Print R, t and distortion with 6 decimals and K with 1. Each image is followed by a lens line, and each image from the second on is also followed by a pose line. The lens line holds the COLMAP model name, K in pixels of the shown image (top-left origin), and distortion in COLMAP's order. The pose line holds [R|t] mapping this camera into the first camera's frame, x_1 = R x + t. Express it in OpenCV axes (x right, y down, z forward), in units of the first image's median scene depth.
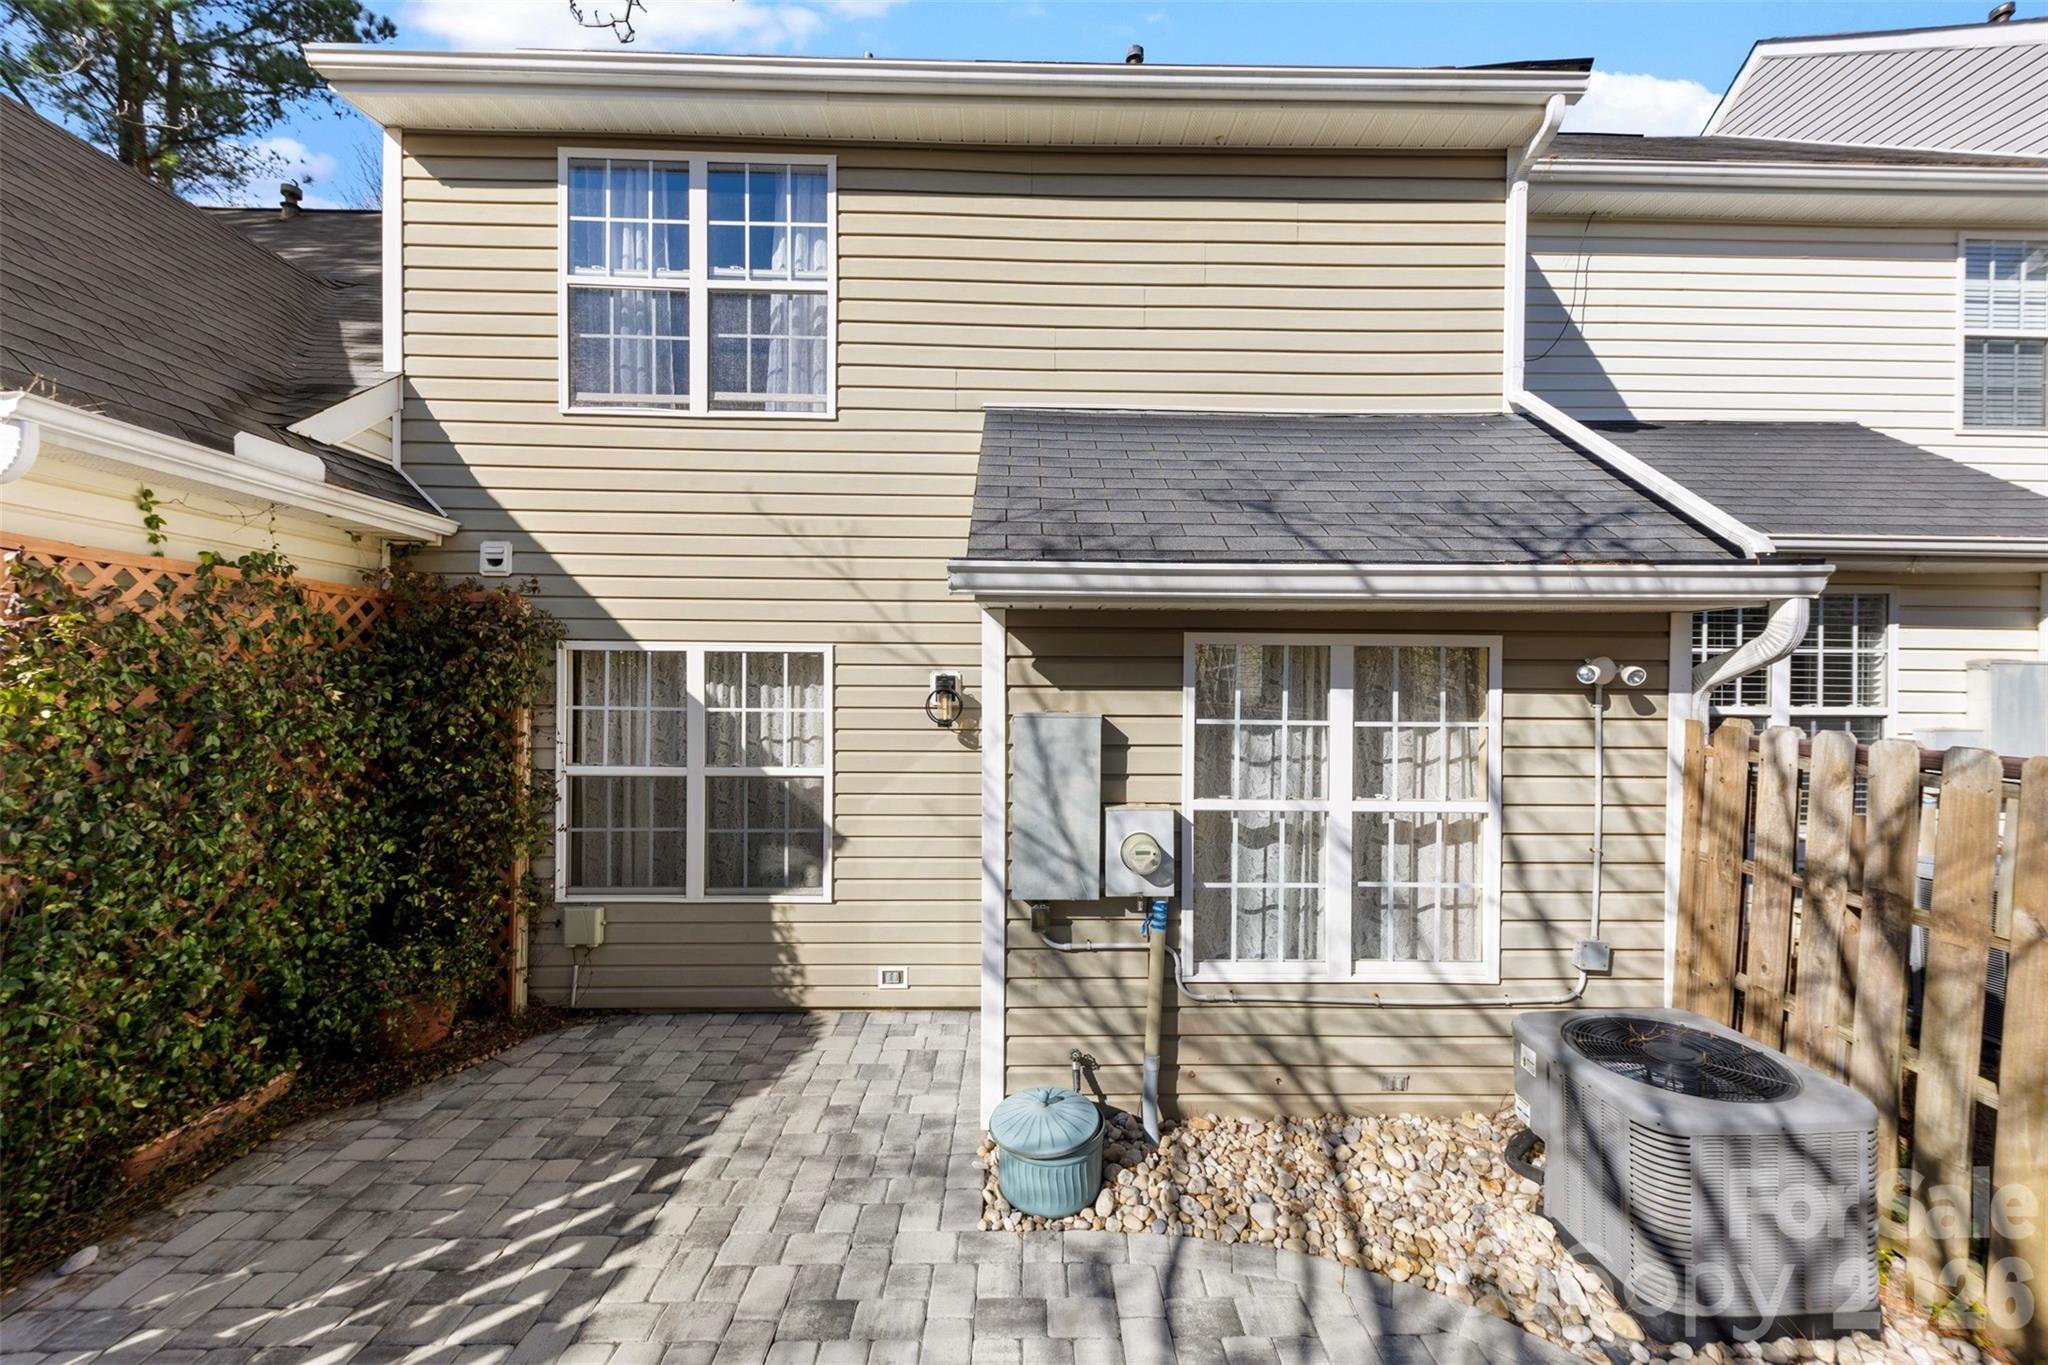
lens RADIAL K [[780.9, 0, 1022.7], [0, 780.9, 682.7], [0, 0, 1]] dist [0.014909, -0.005514]
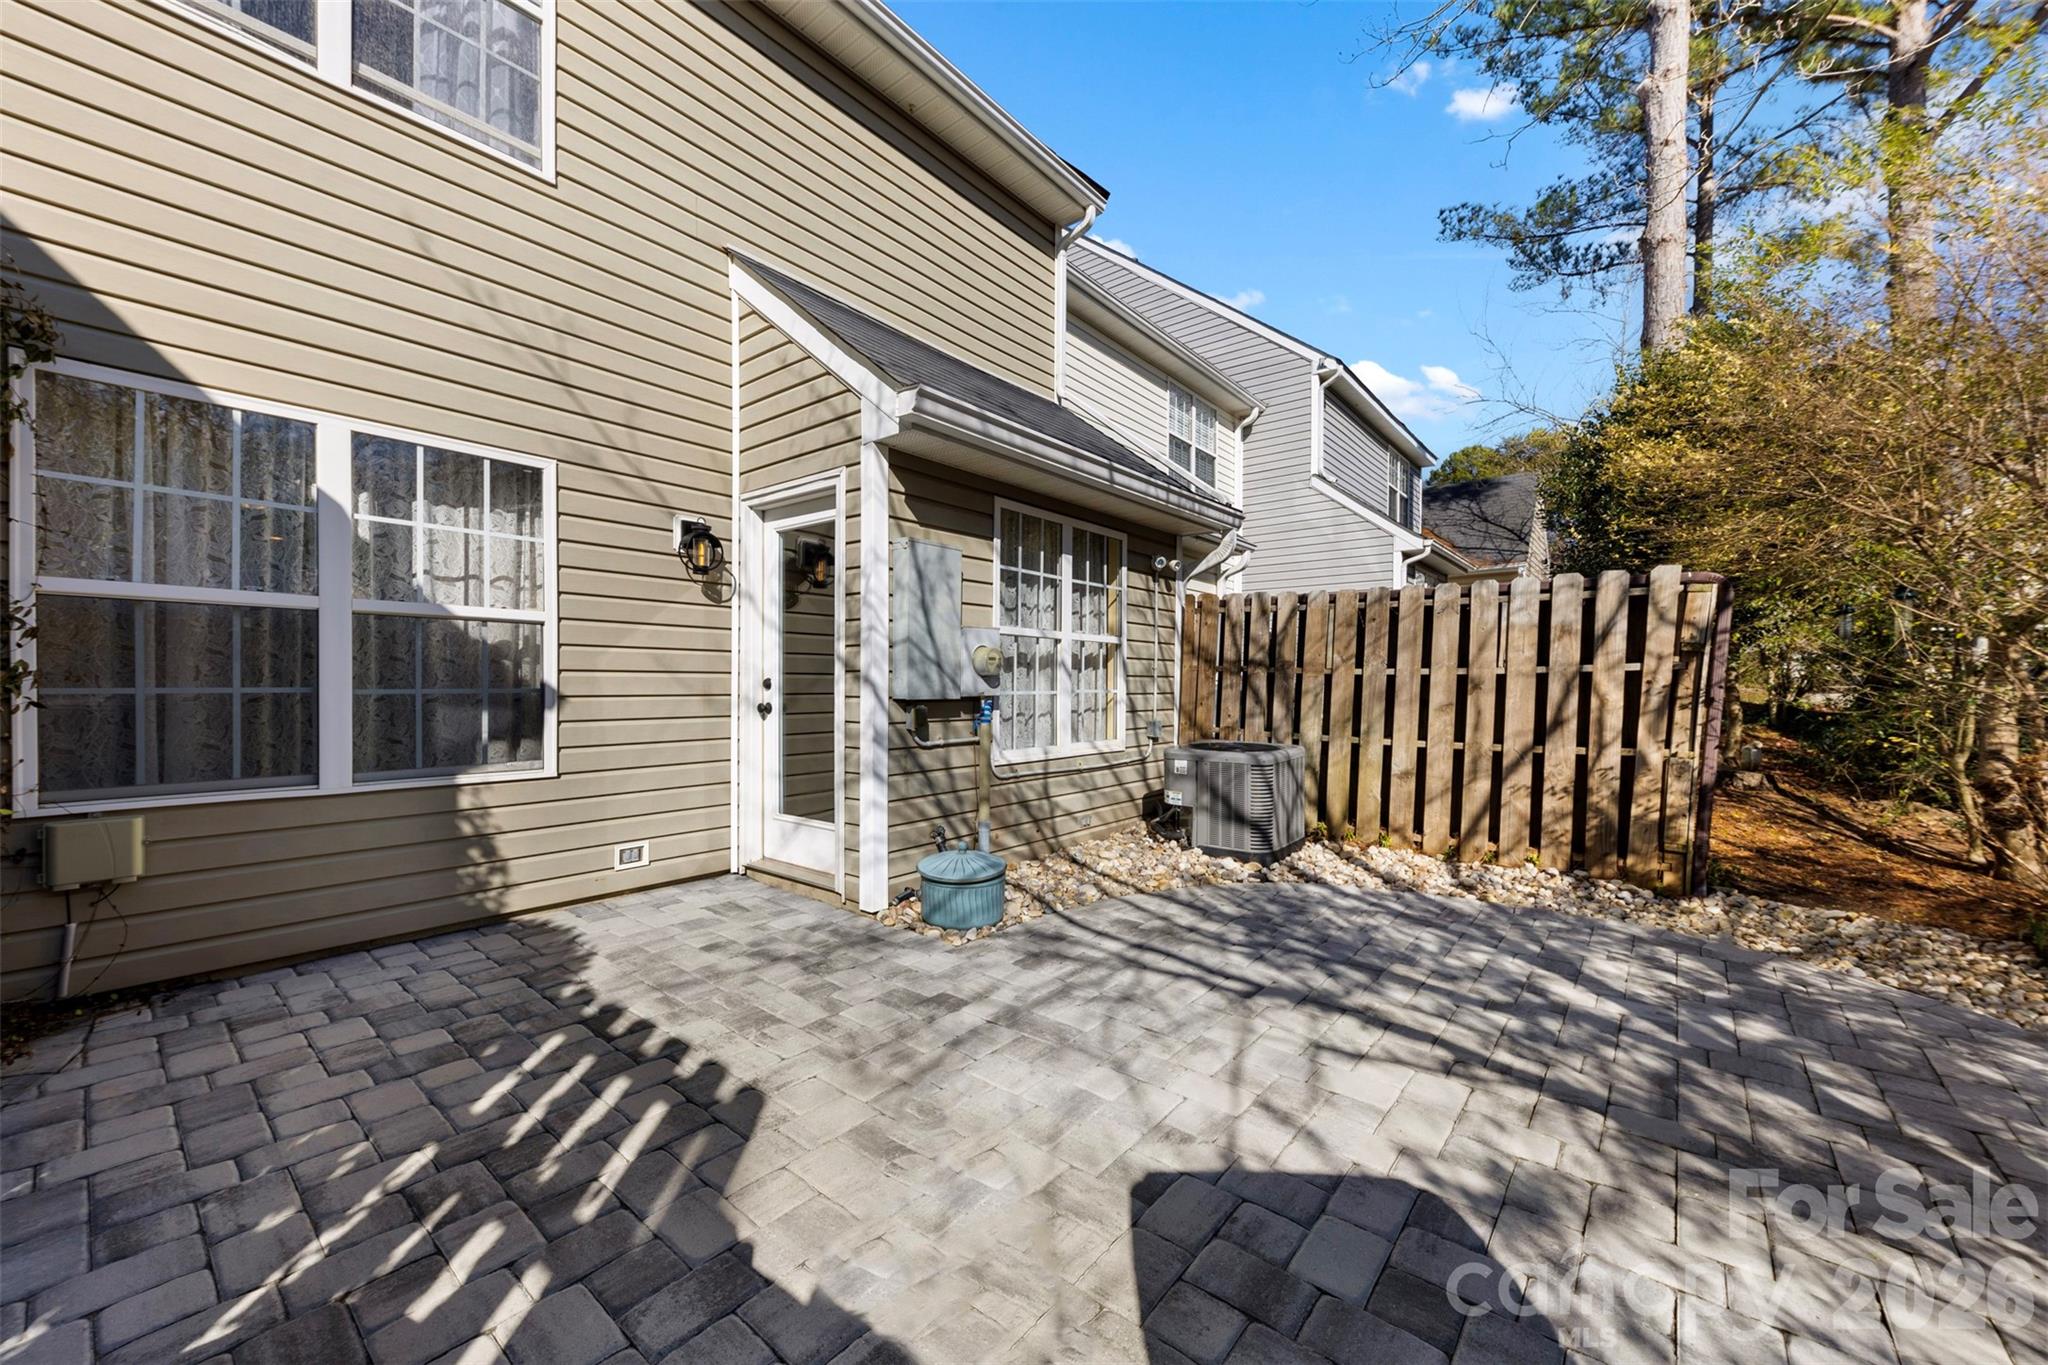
lens RADIAL K [[780.9, 0, 1023.9], [0, 780.9, 687.5], [0, 0, 1]] dist [0.014909, -0.005514]
pose [[0.643915, -0.005209, 0.765079, -0.565122], [-0.008435, 0.999868, 0.013908, 0.174911], [-0.765051, -0.015409, 0.643786, 0.089044]]
